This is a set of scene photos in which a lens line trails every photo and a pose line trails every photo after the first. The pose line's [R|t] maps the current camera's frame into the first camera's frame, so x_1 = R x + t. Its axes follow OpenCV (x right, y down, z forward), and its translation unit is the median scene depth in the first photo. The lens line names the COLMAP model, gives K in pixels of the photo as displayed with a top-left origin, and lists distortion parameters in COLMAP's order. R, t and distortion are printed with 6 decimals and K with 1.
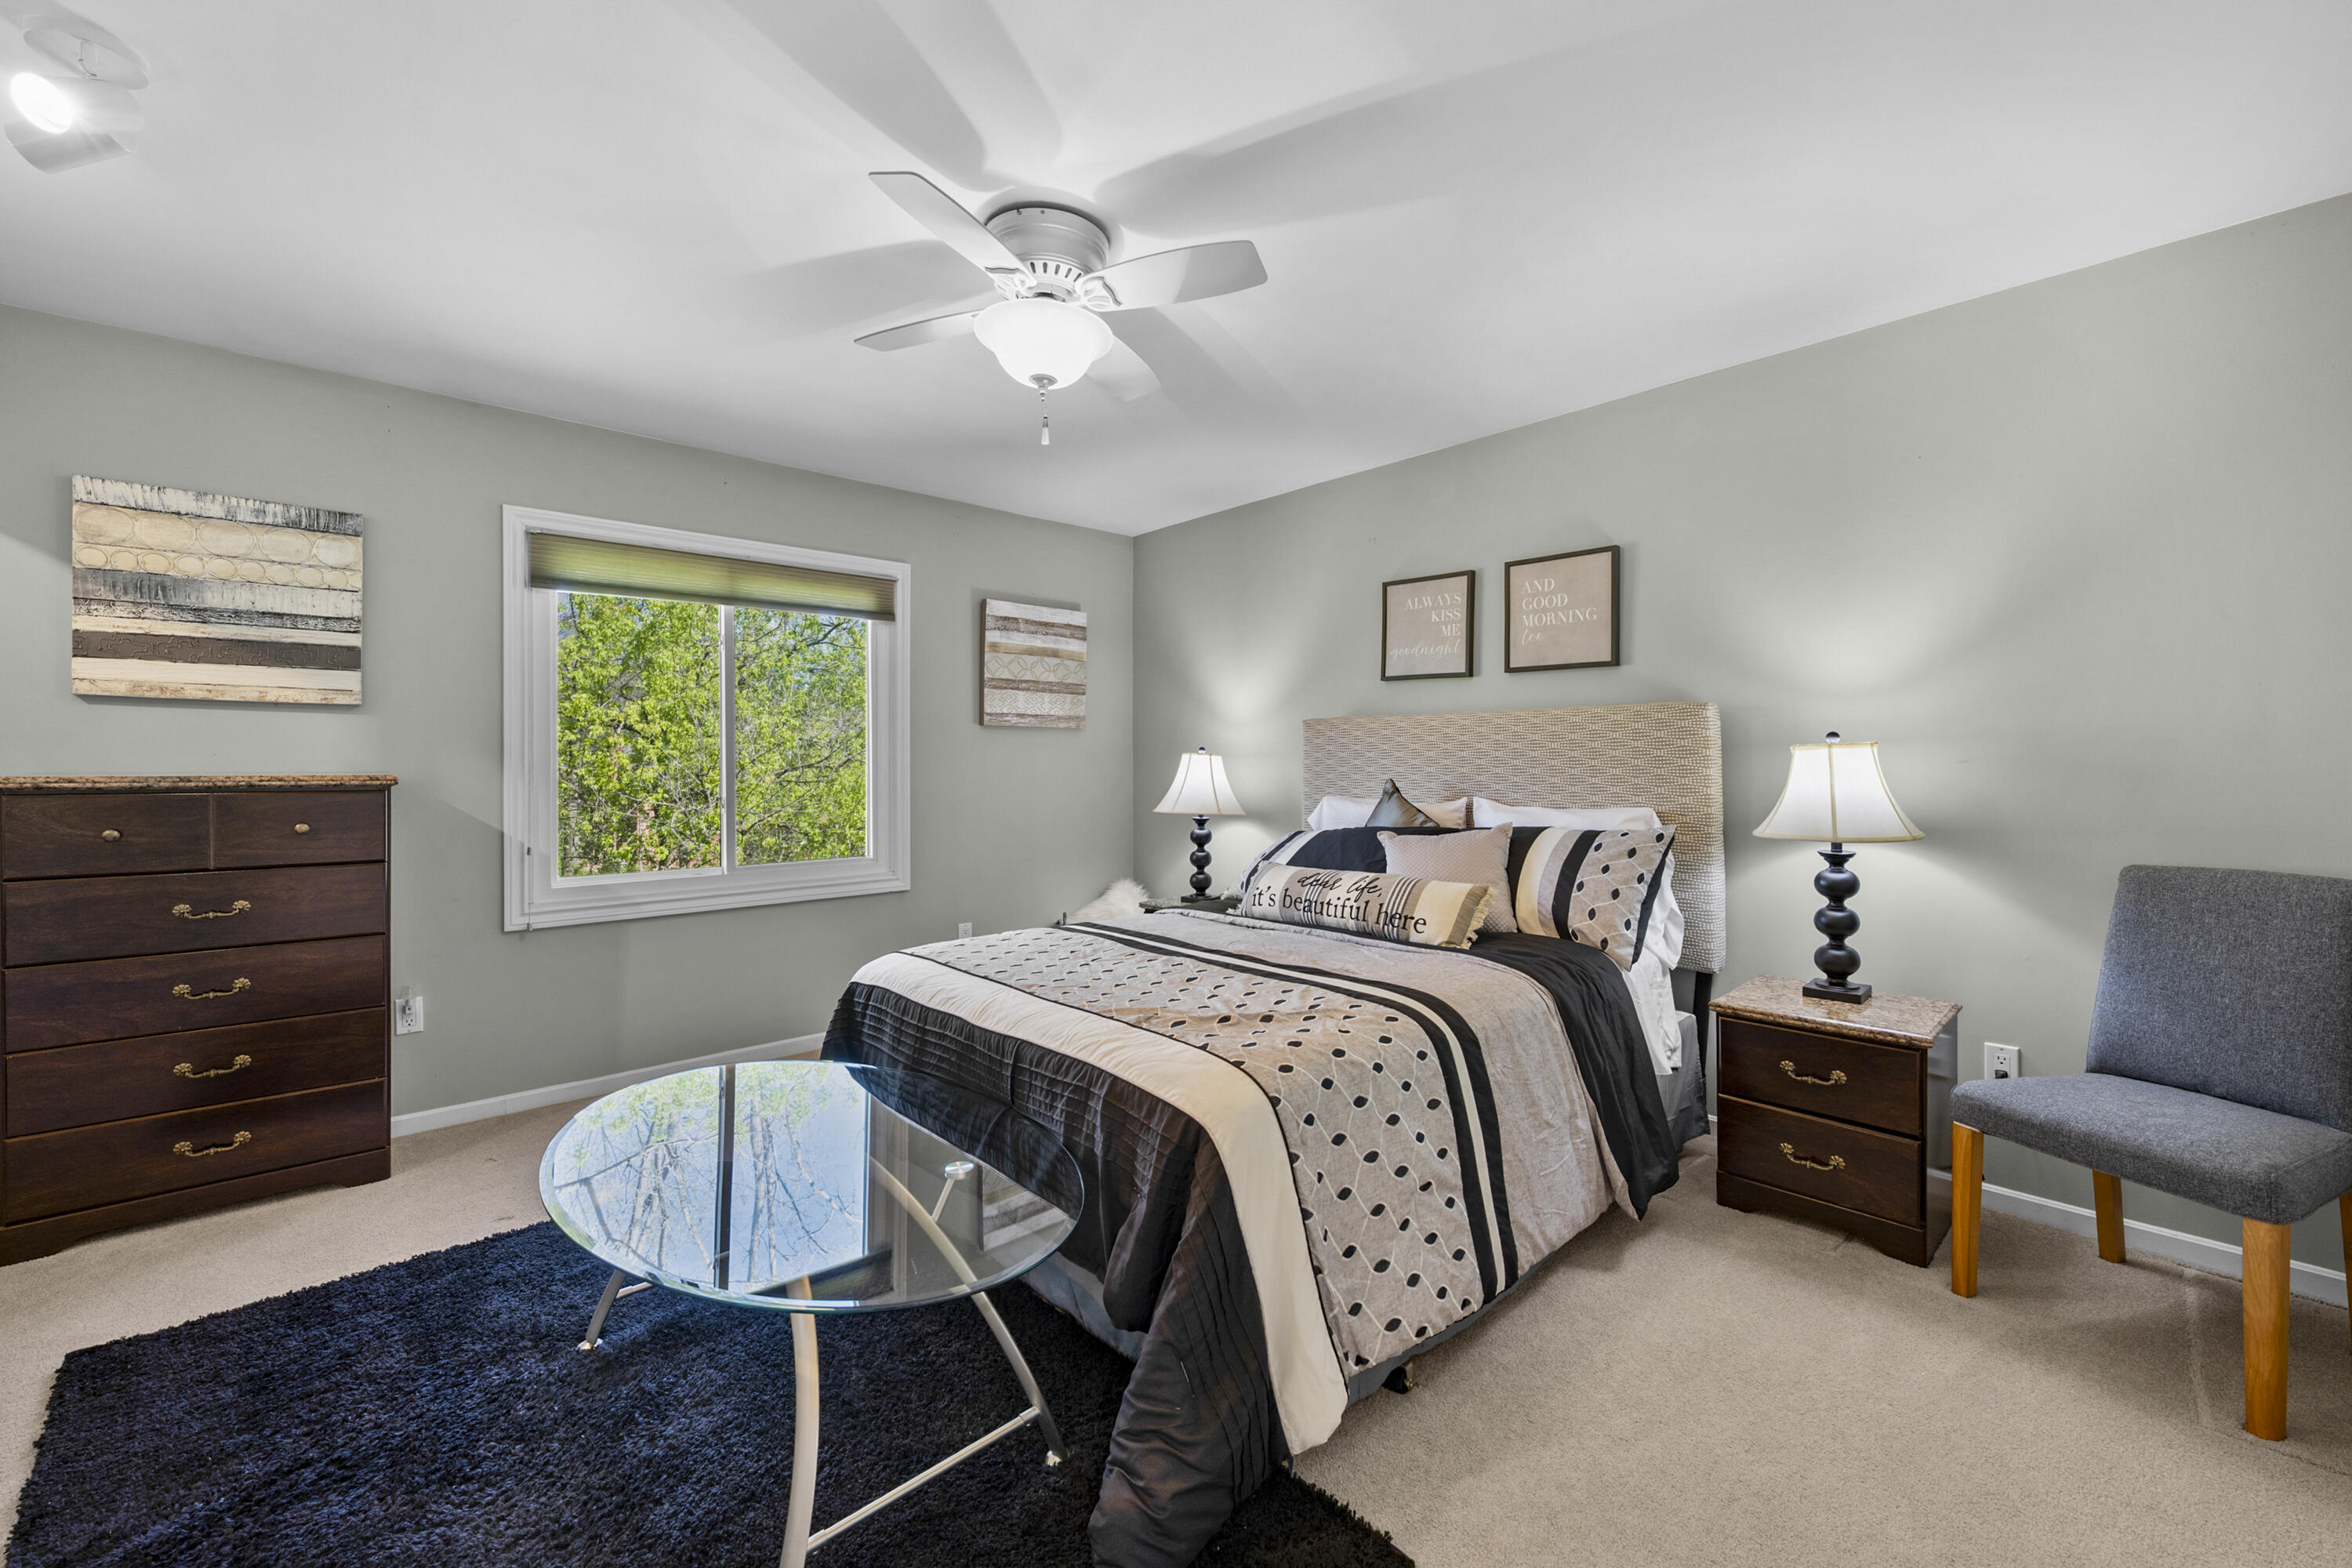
lens RADIAL K [[938.8, 0, 1182.4], [0, 938.8, 765.3], [0, 0, 1]] dist [-0.000064, -0.000499]
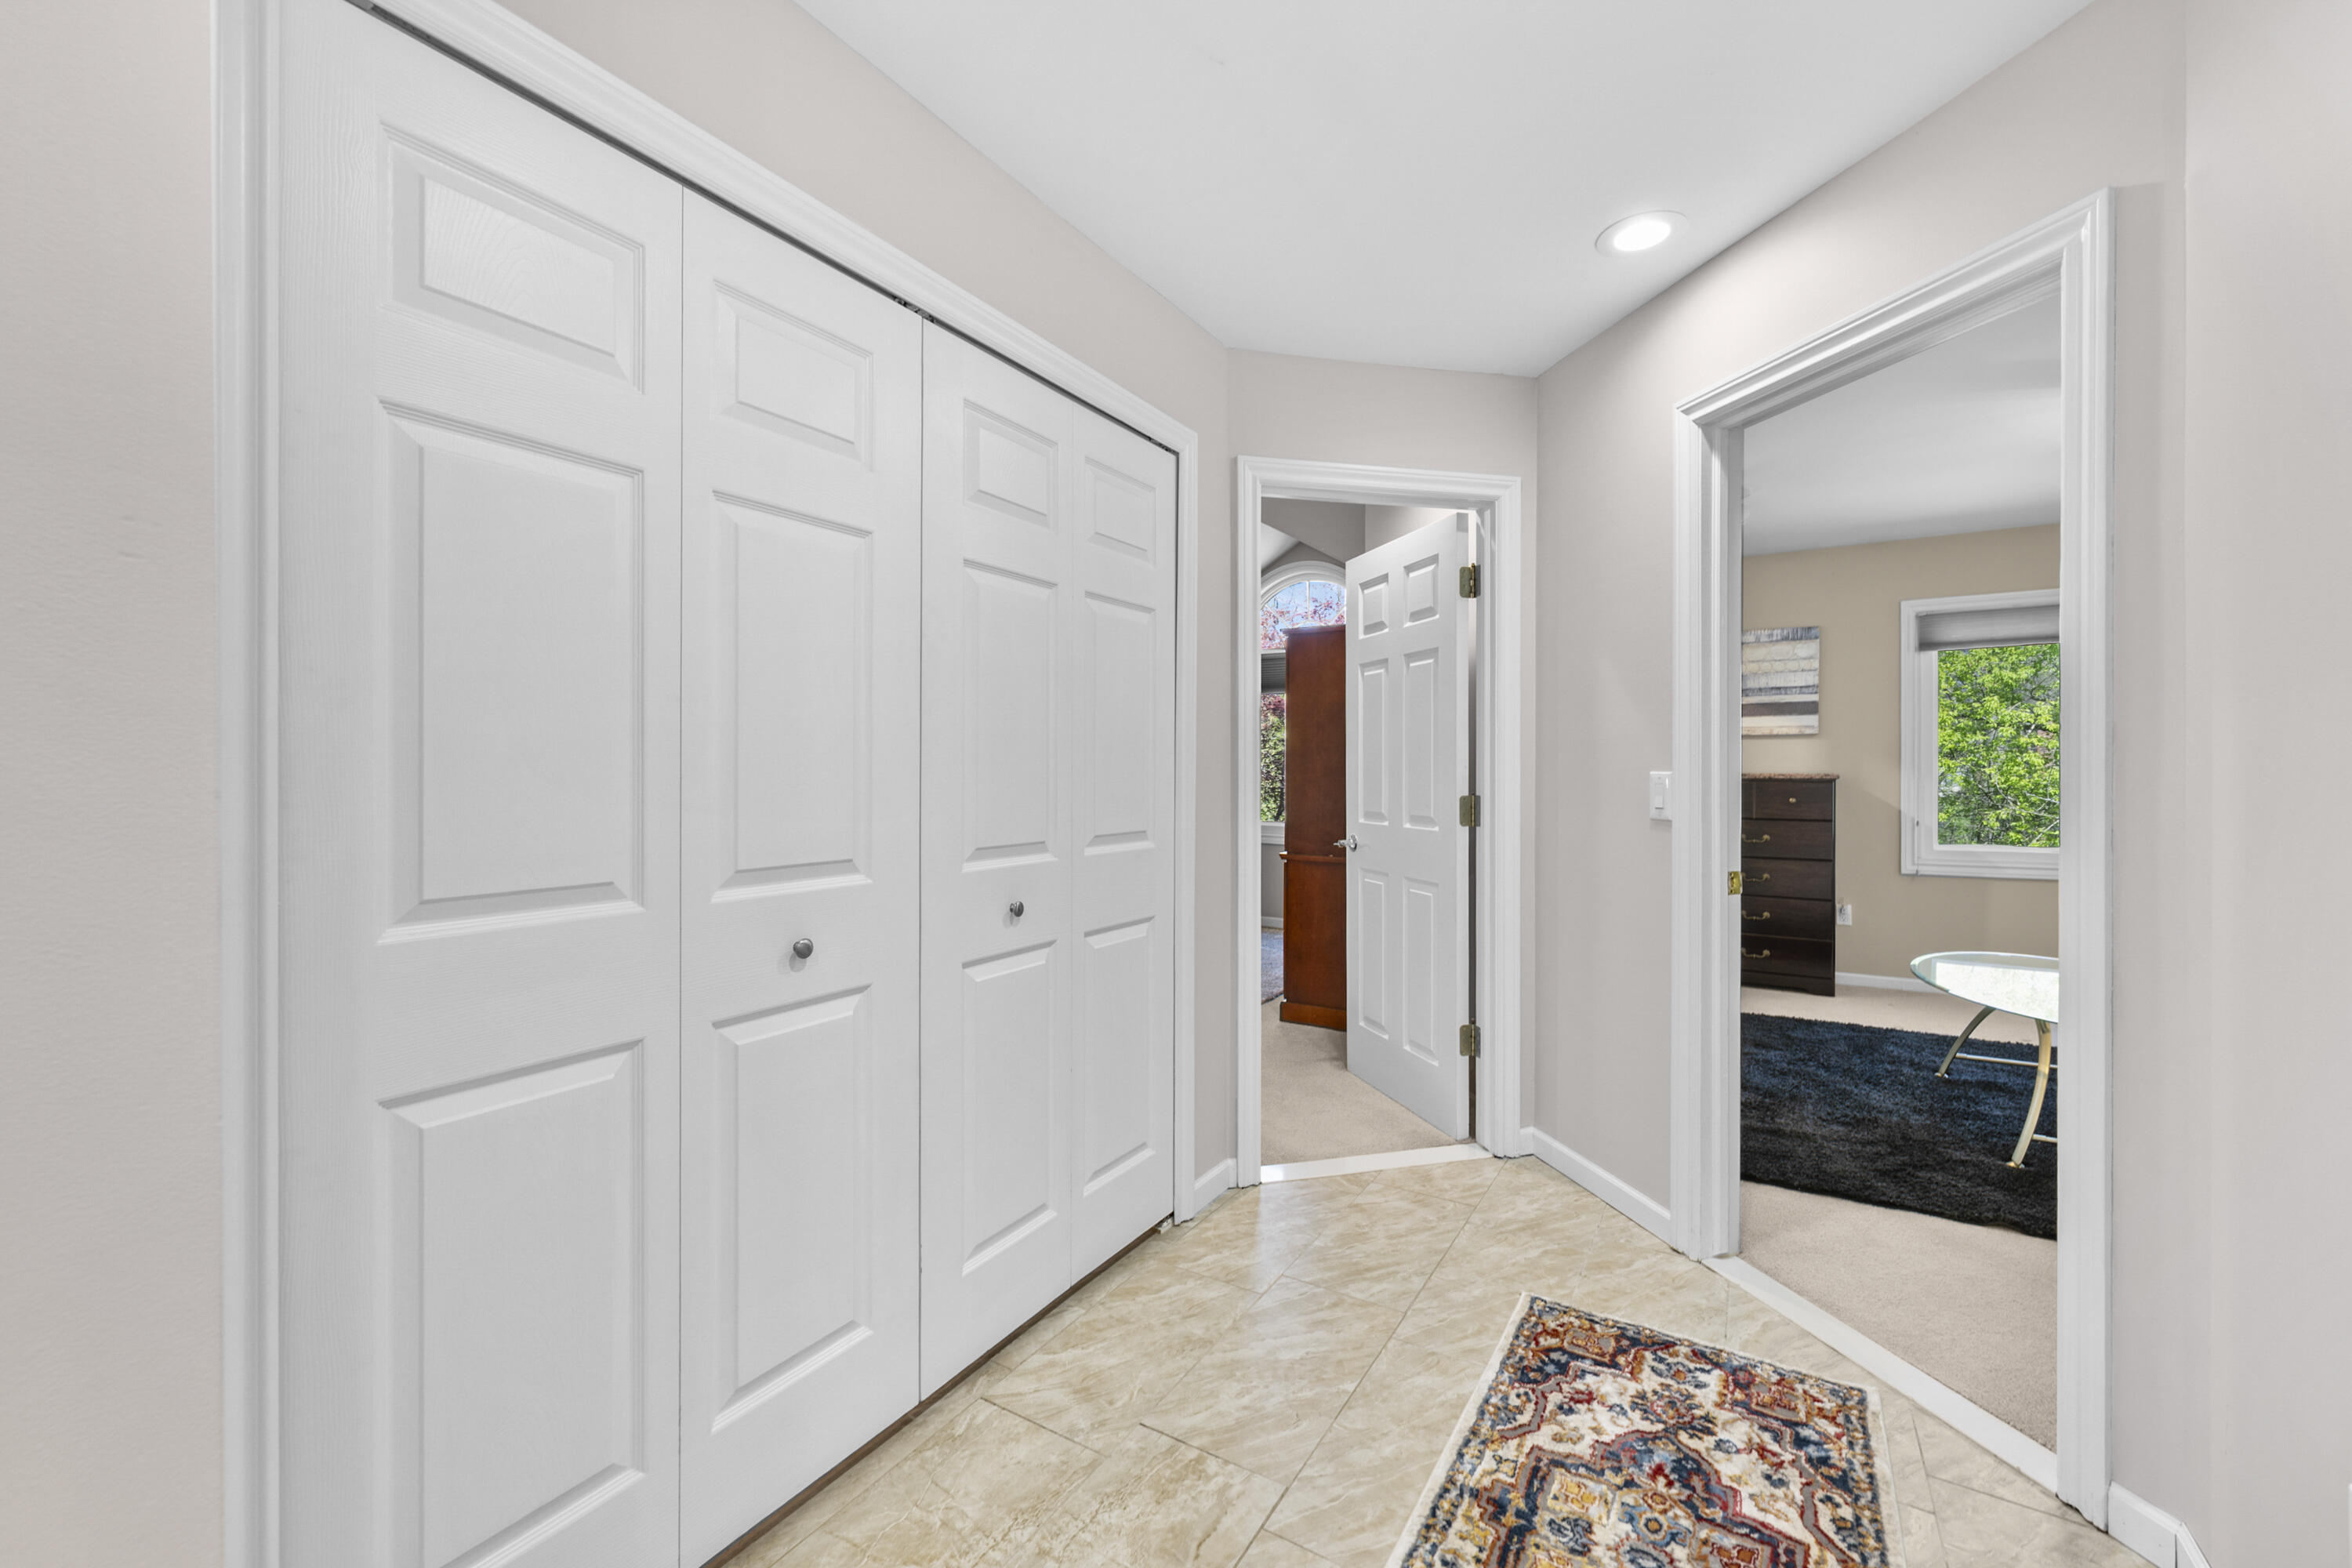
lens RADIAL K [[938.8, 0, 1180.6], [0, 938.8, 764.9], [0, 0, 1]] dist [-0.000064, -0.000499]
pose [[0.272259, 0.000849, -0.962224, 0.490095], [0.001038, 0.999999, 0.001176, -0.009221], [0.962223, -0.001319, 0.272258, -0.626718]]
